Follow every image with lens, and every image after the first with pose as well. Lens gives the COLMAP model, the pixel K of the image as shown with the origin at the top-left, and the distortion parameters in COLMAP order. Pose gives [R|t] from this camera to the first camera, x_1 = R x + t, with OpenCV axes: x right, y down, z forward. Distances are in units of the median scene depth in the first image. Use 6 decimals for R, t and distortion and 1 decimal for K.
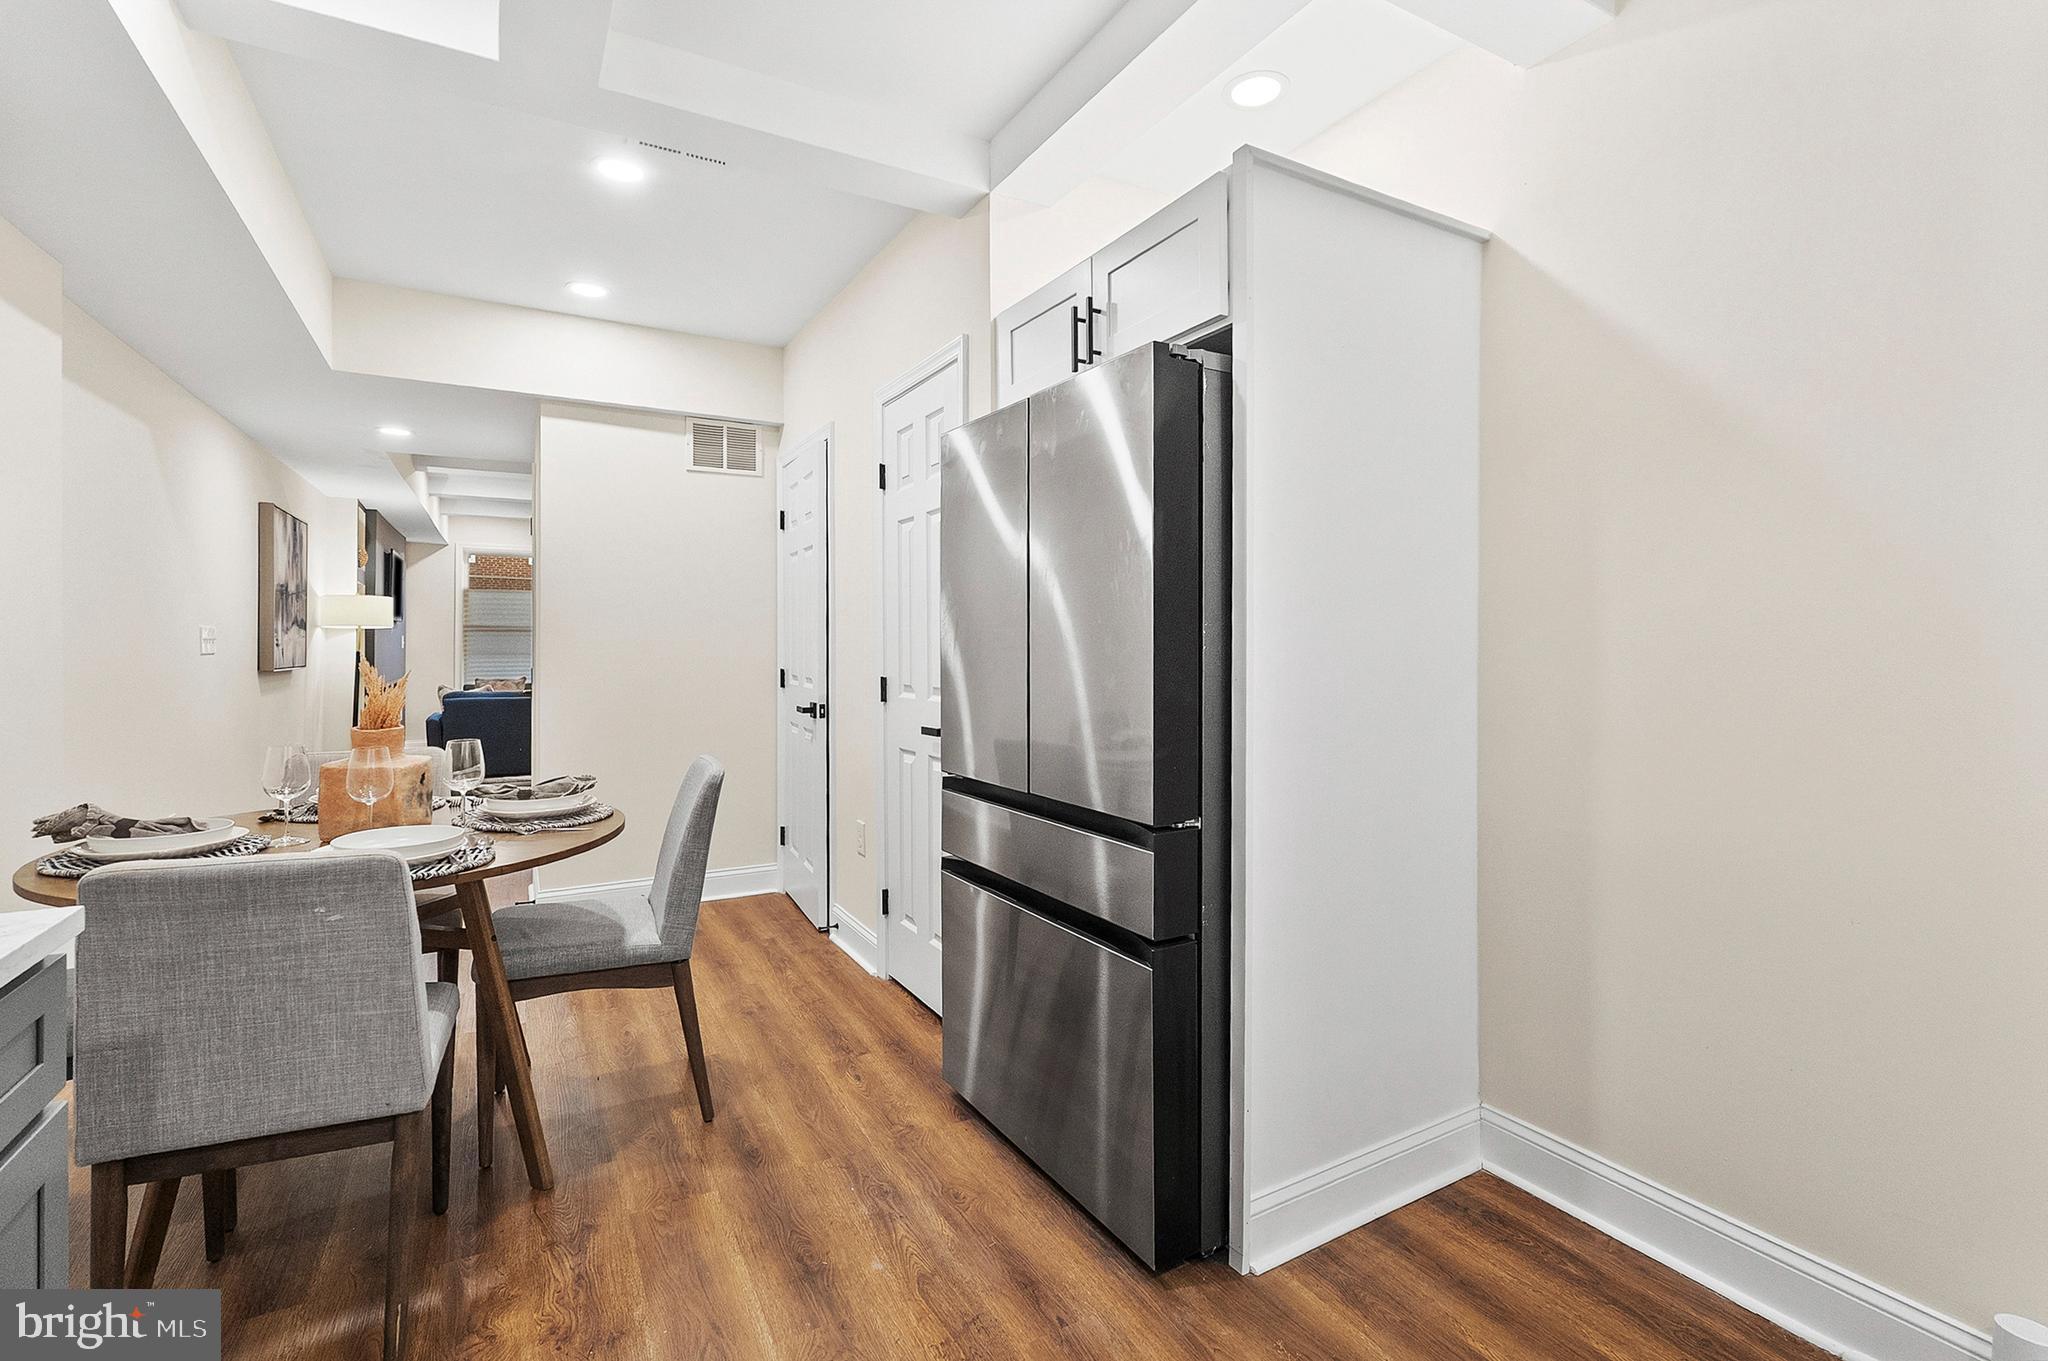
lens RADIAL K [[926.5, 0, 1036.1], [0, 926.5, 640.2], [0, 0, 1]] dist [-0.021357, -0.000097]
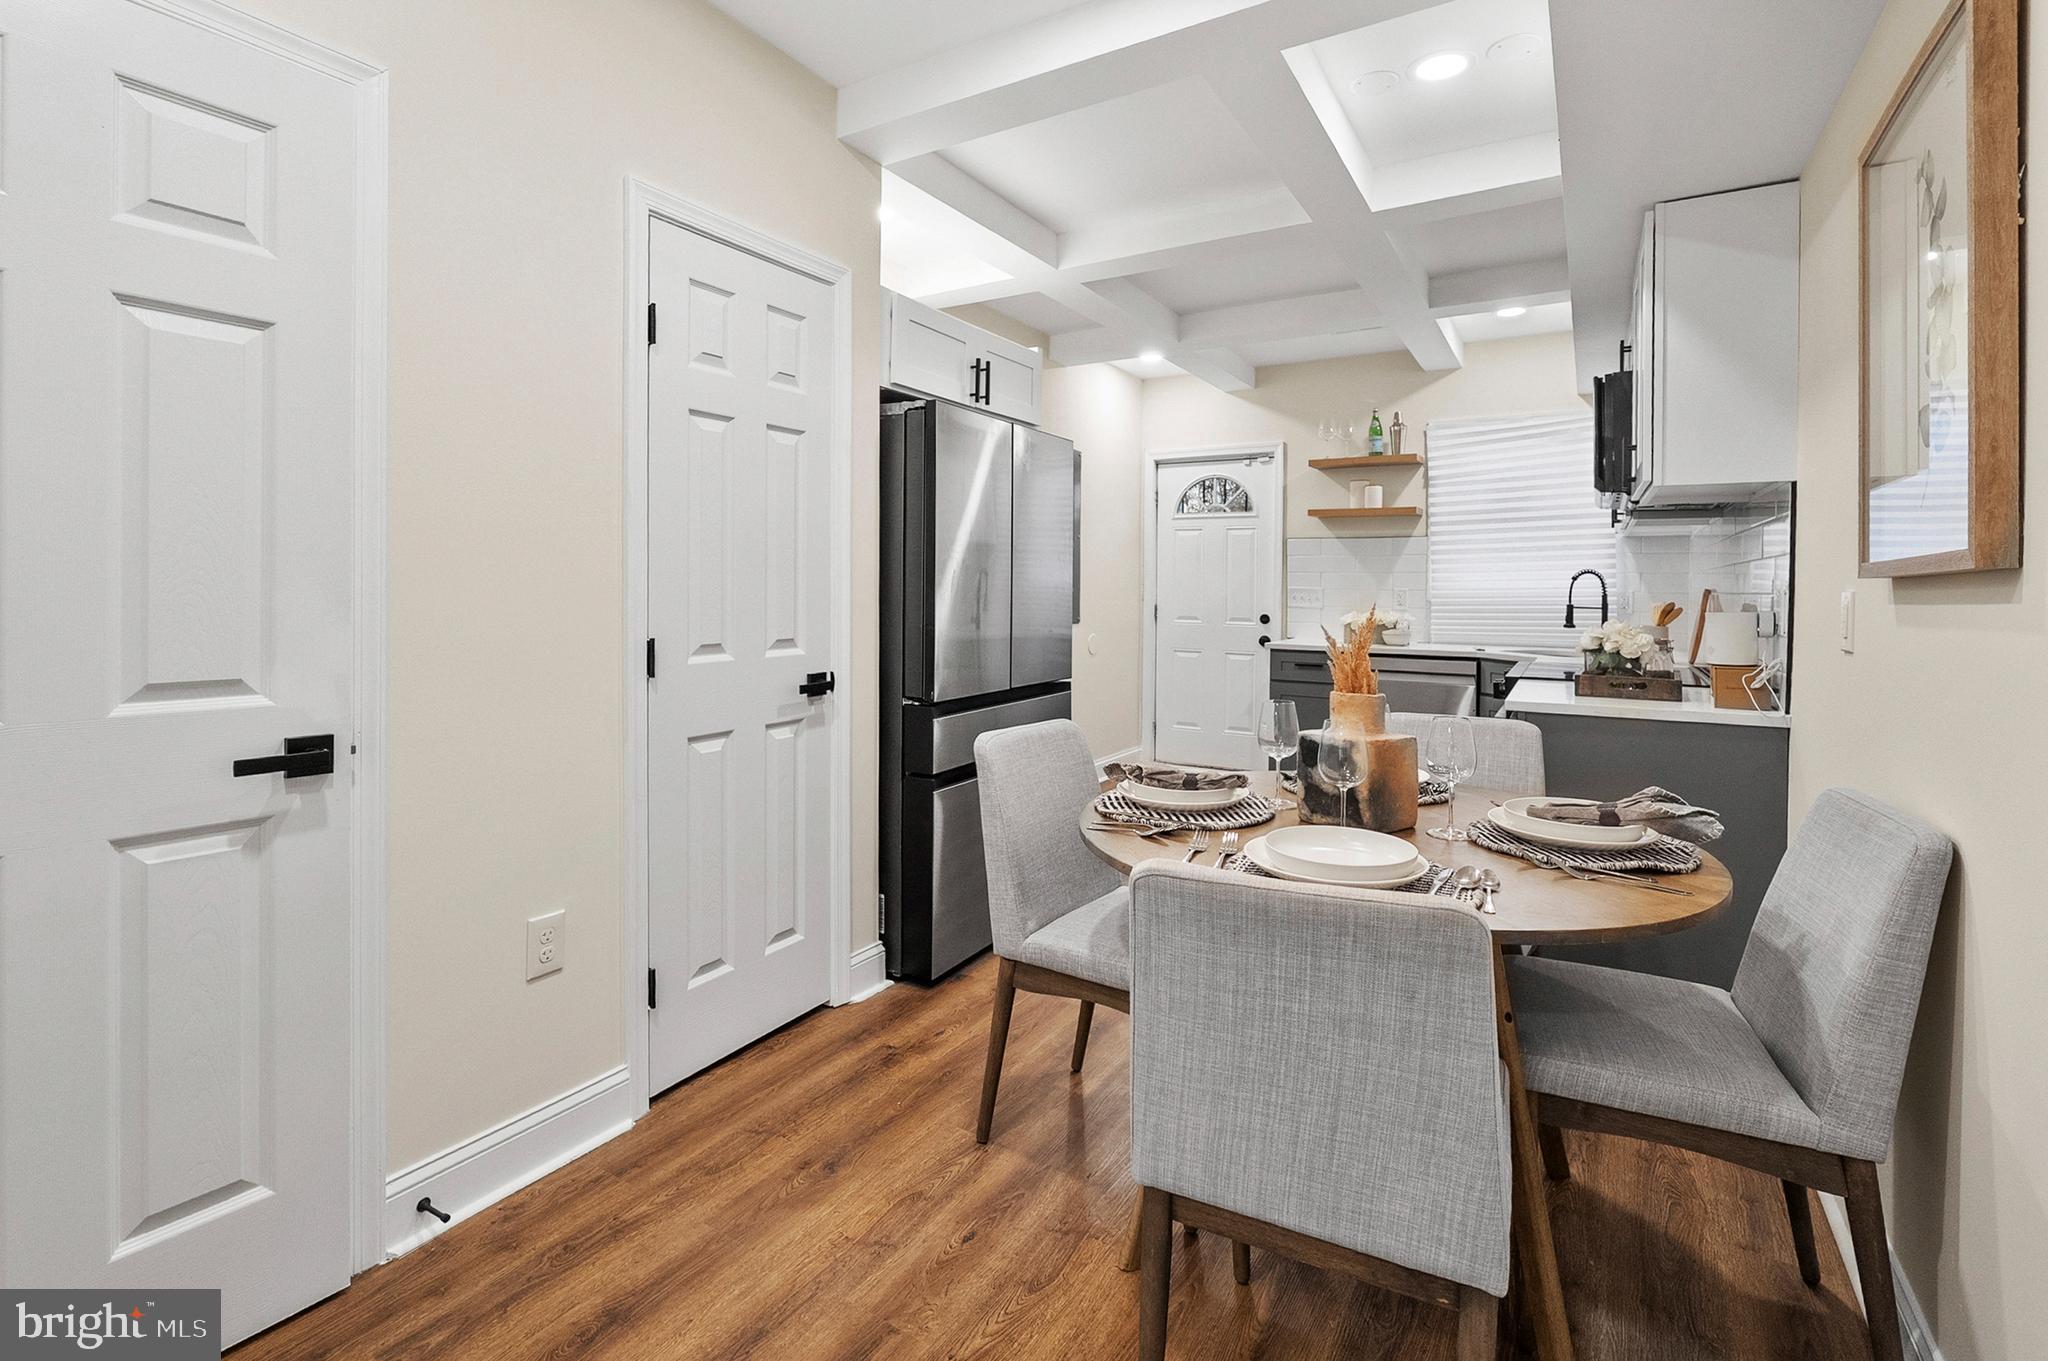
lens RADIAL K [[939.8, 0, 1022.7], [0, 939.8, 595.2], [0, 0, 1]] dist [-0.010315, 0.003529]
pose [[-0.479443, -0.012246, 0.877488, -0.805892], [-0.010983, 0.999908, 0.007953, 0.001223], [-0.877505, -0.005824, -0.479533, 1.024640]]
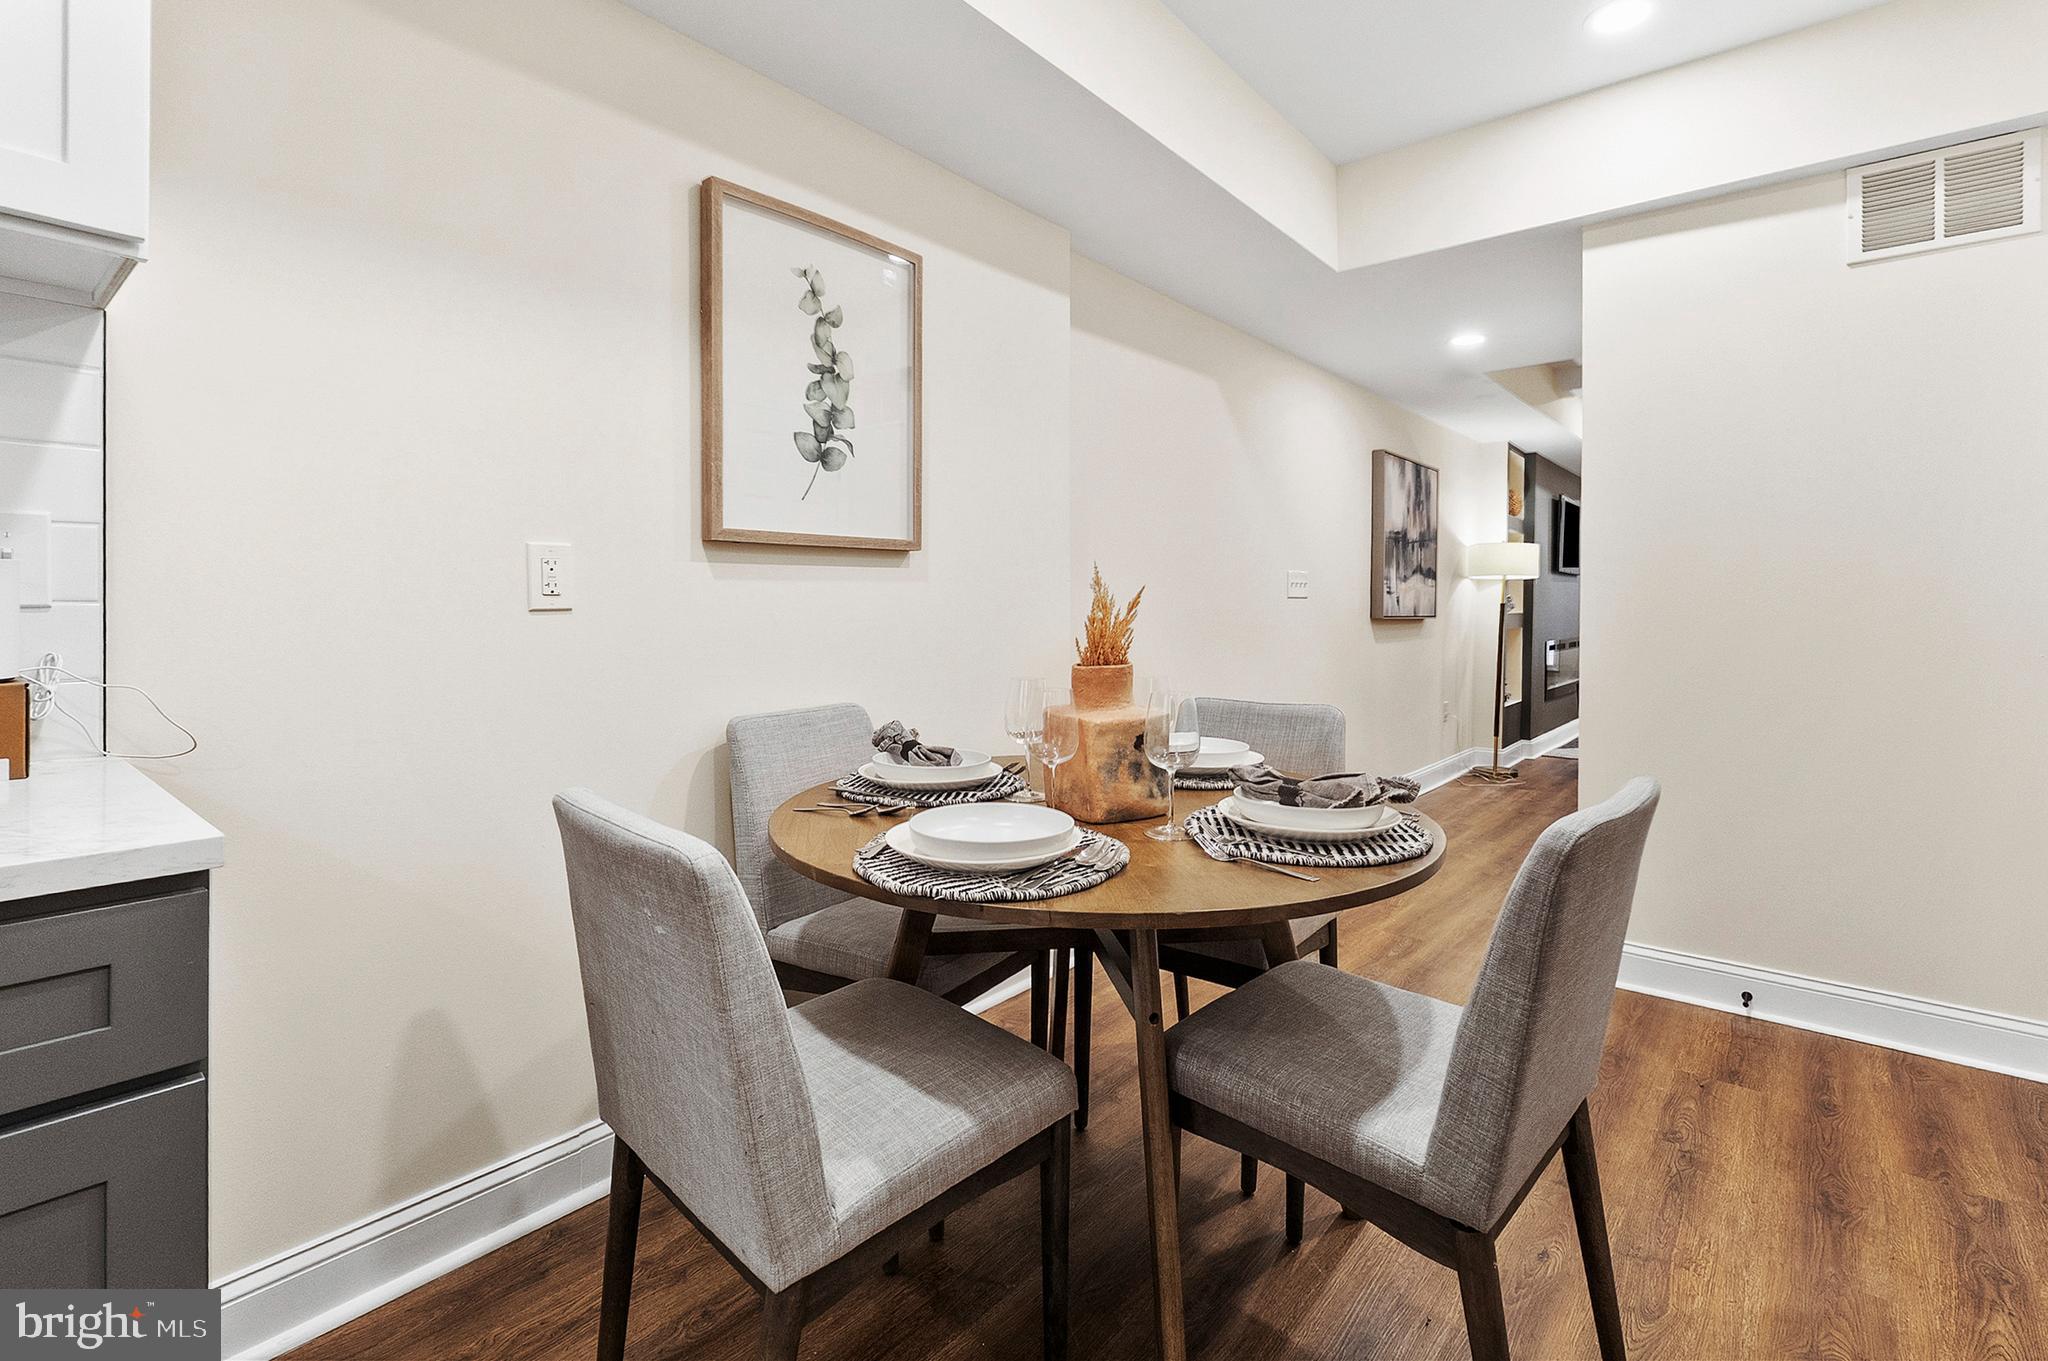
lens RADIAL K [[939.8, 0, 1024.3], [0, 939.8, 610.7], [0, 0, 1]] dist [-0.010315, 0.003529]
pose [[0.341999, 0.006742, -0.939676, -0.019472], [-0.002984, 0.999977, 0.006088, 0.028982], [0.939696, 0.000722, 0.342011, 0.413960]]
